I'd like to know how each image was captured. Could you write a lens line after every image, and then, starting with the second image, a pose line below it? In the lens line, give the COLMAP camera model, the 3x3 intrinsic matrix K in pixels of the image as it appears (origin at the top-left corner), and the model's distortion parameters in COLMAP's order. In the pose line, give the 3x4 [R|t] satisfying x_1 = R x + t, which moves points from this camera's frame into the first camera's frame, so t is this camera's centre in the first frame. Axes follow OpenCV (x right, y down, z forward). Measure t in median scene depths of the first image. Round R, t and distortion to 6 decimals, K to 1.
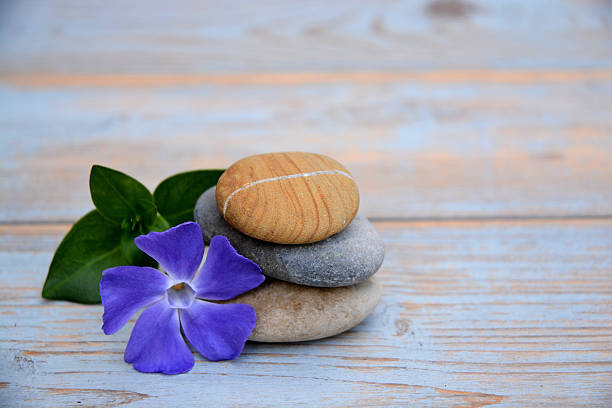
lens RADIAL K [[1597.5, 0, 306.0], [0, 1597.5, 204.0], [0, 0, 1]] dist [-0.084577, -0.751167]
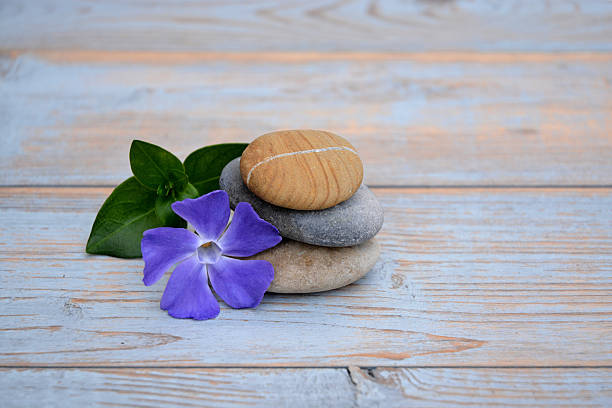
lens RADIAL K [[1597.5, 0, 306.0], [0, 1597.5, 204.0], [0, 0, 1]] dist [-0.084577, -0.751167]
pose [[0.999763, 0.010670, 0.018956, -0.029745], [-0.011373, 0.999237, 0.037351, -0.022318], [-0.018543, -0.037558, 0.999122, -0.164393]]
